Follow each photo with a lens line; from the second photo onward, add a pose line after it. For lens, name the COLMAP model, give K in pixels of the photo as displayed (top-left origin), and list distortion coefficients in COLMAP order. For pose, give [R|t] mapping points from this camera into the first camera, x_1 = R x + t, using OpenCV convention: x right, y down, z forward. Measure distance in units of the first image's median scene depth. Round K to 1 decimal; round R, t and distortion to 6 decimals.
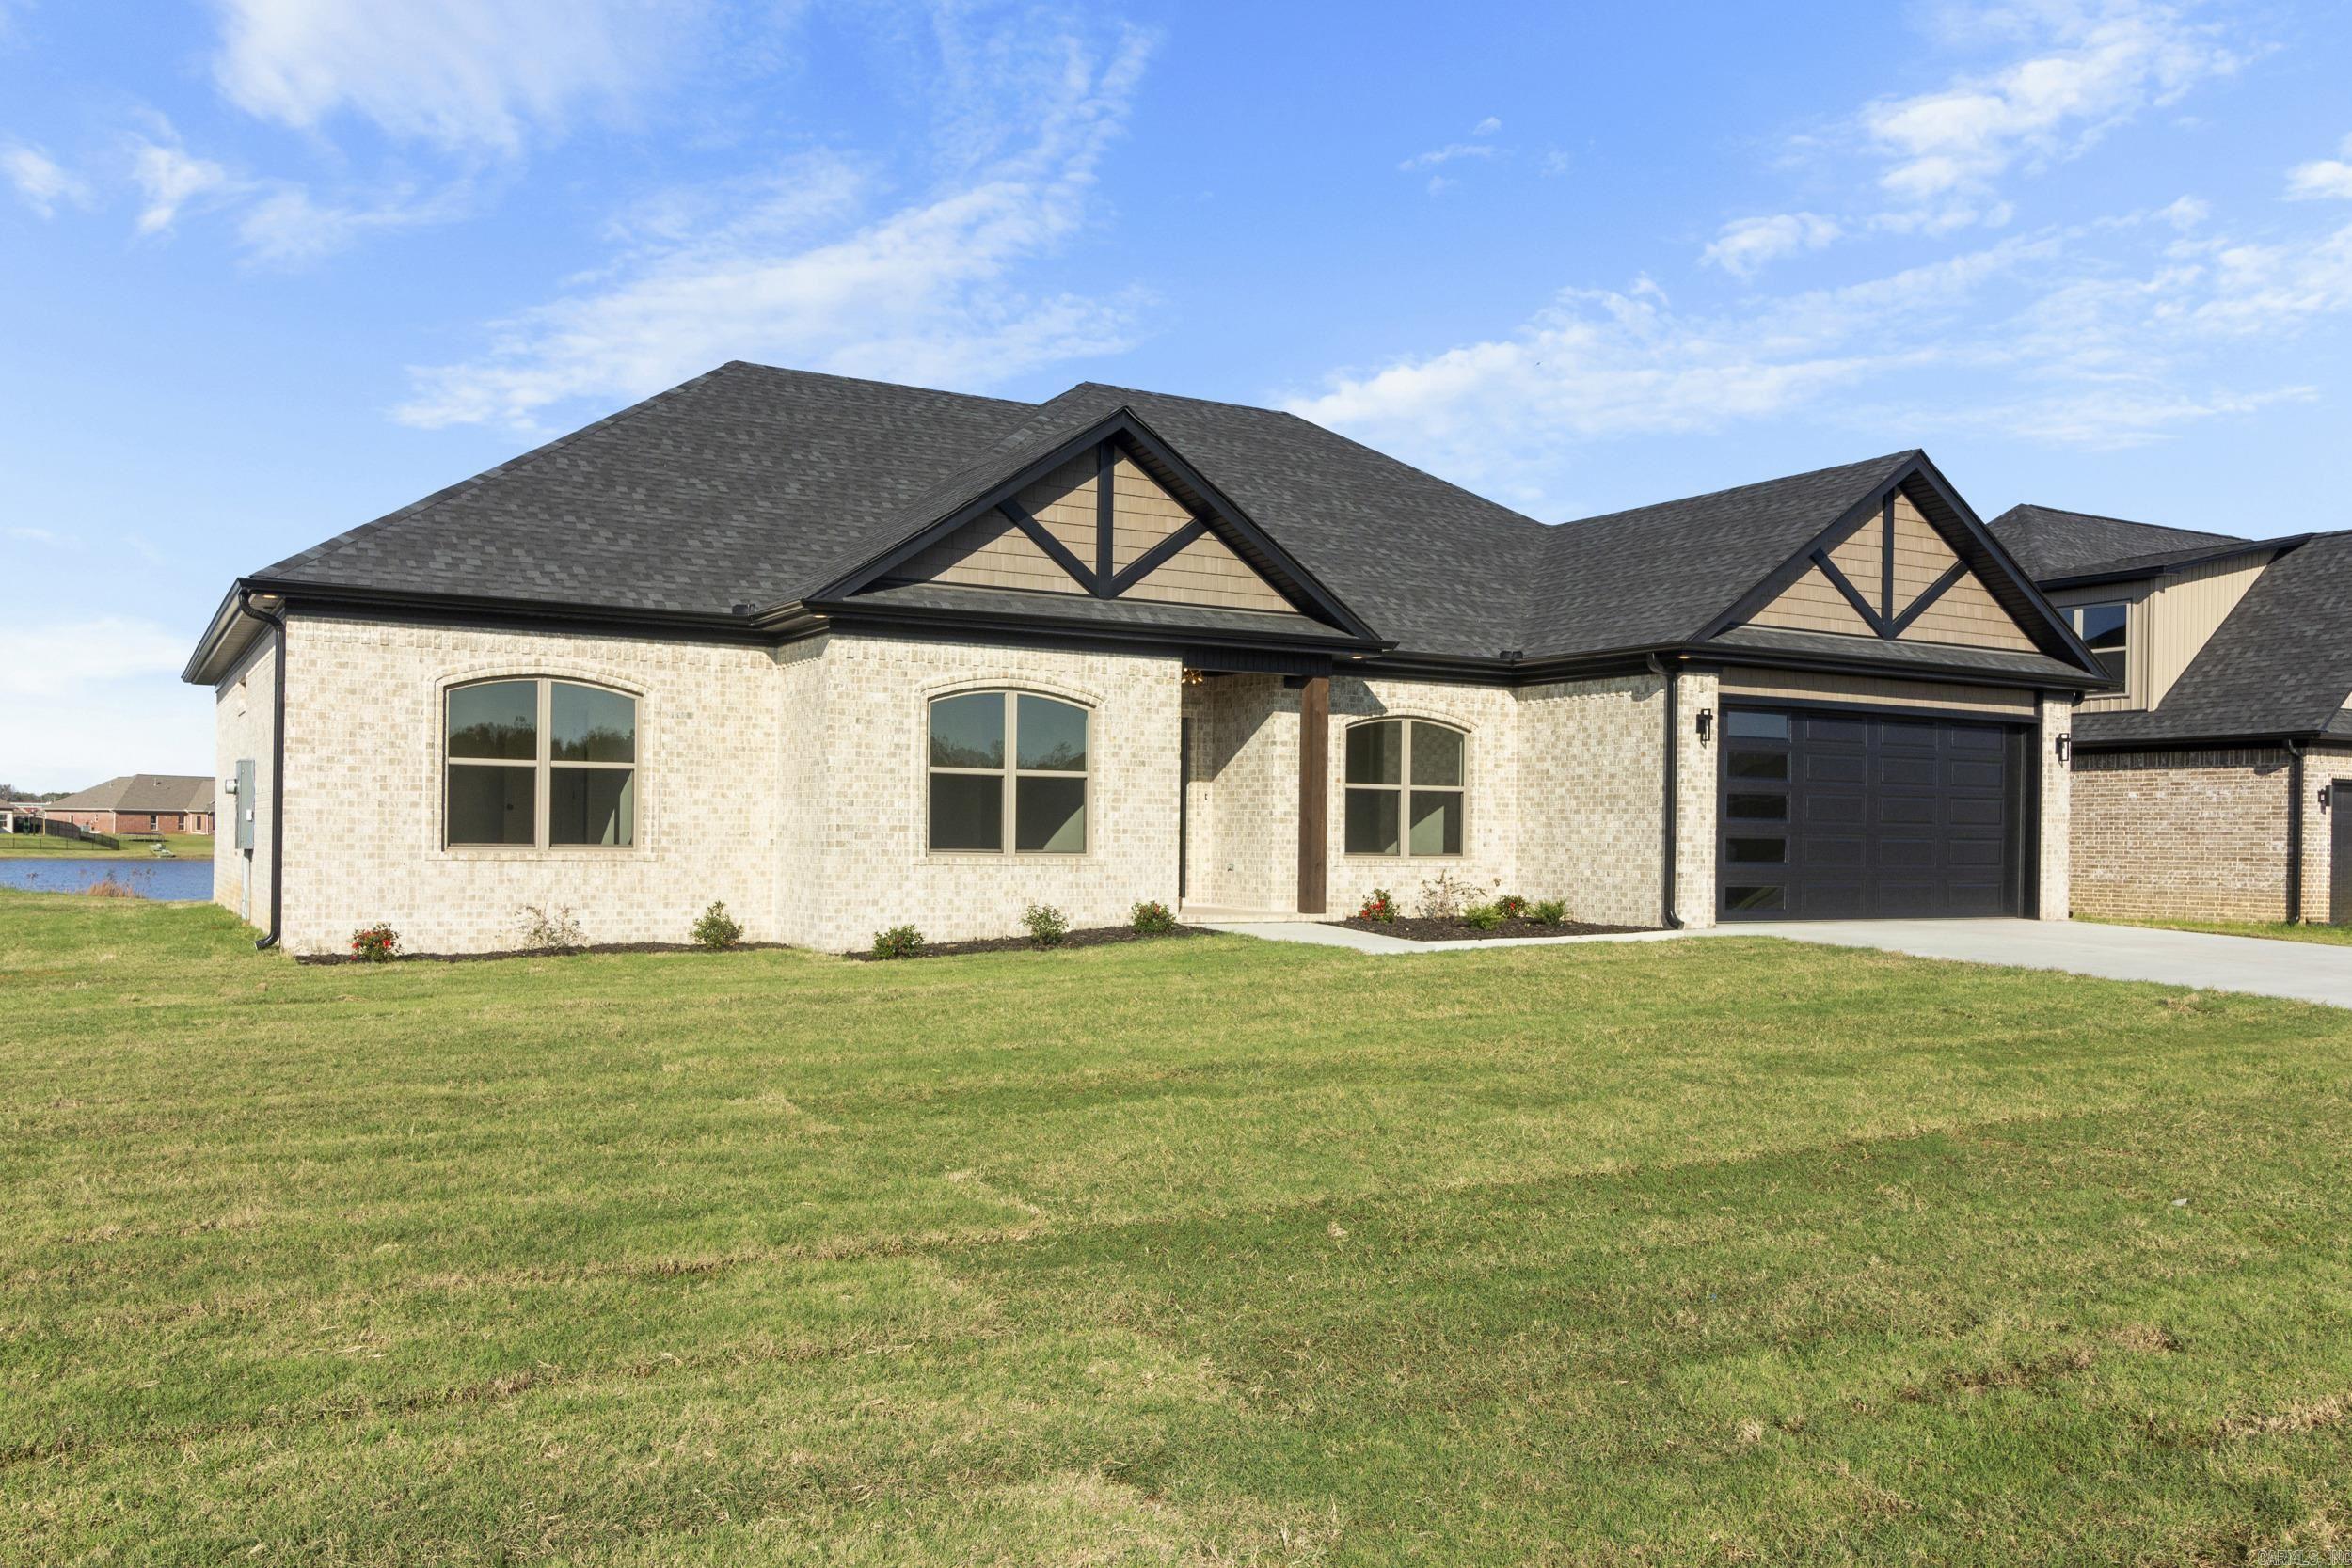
lens RADIAL K [[1881.6, 0, 1174.5], [0, 1881.6, 817.8], [0, 0, 1]] dist [0.008479, -0.005076]
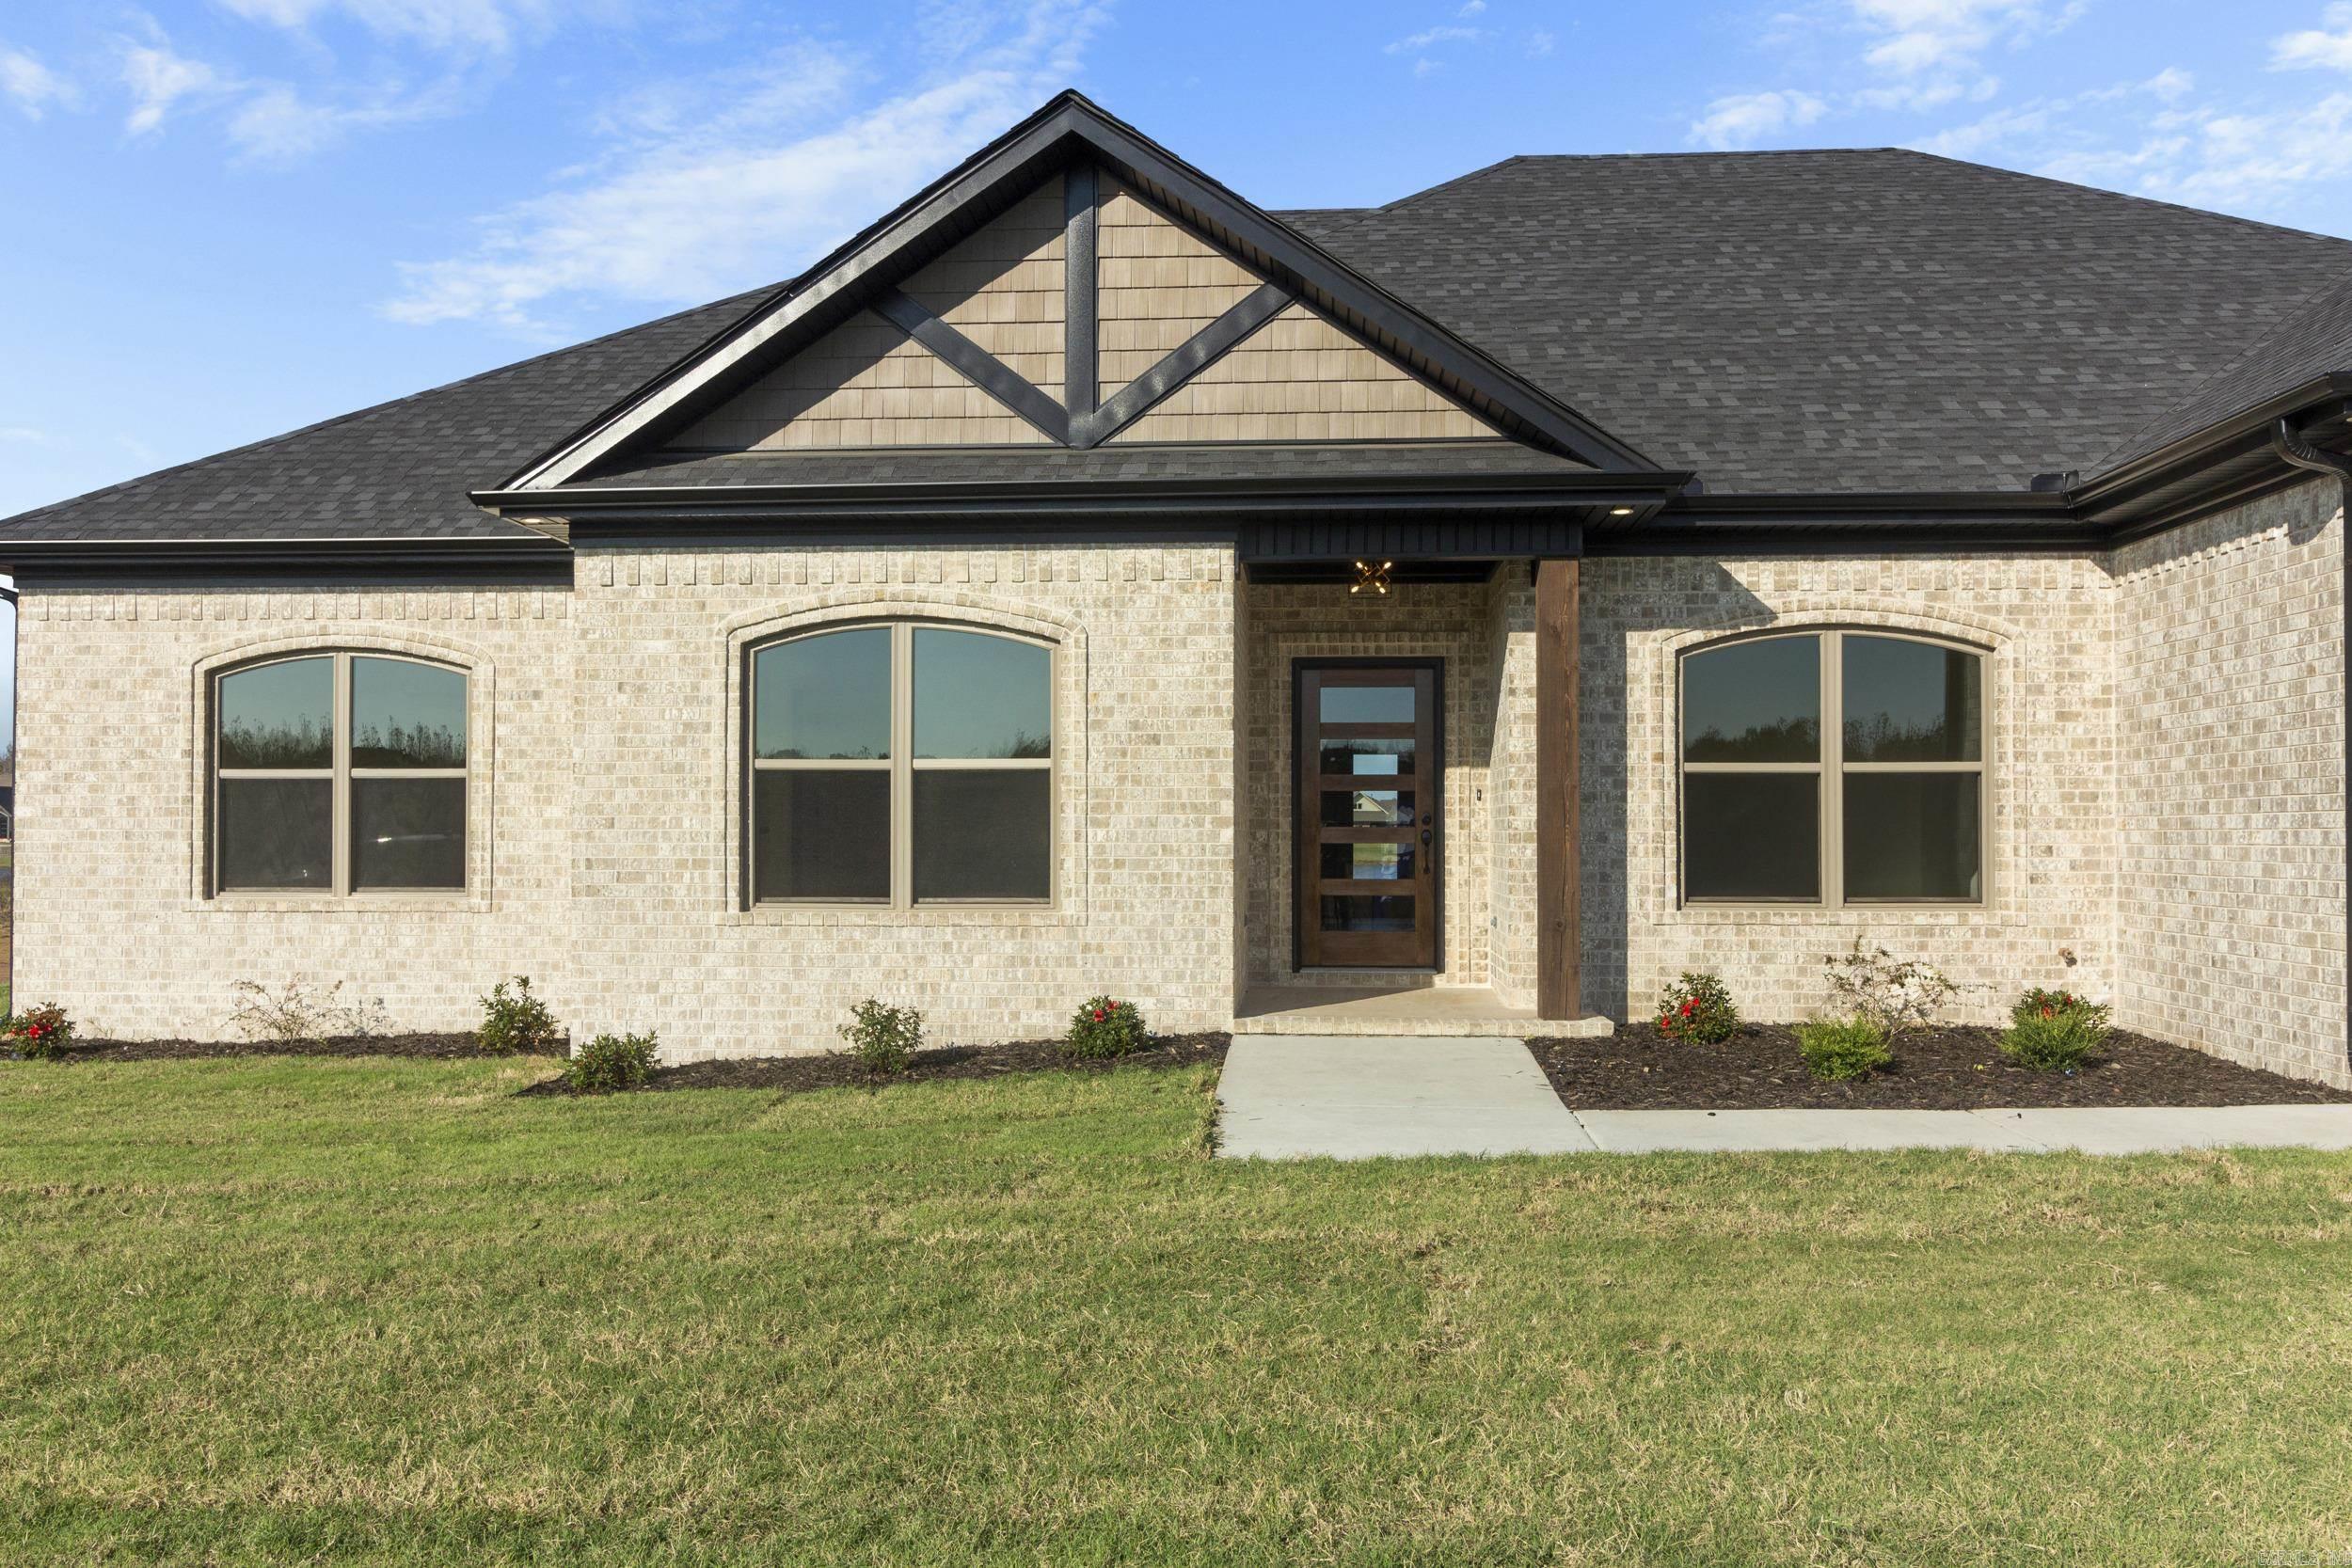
lens RADIAL K [[1881.6, 0, 1174.5], [0, 1881.6, 817.8], [0, 0, 1]] dist [0.008479, -0.005076]
pose [[0.828470, -0.016957, -0.559777, 0.298664], [0.016290, 0.999848, -0.006178, -0.002669], [0.559796, -0.004001, 0.828621, 0.556648]]
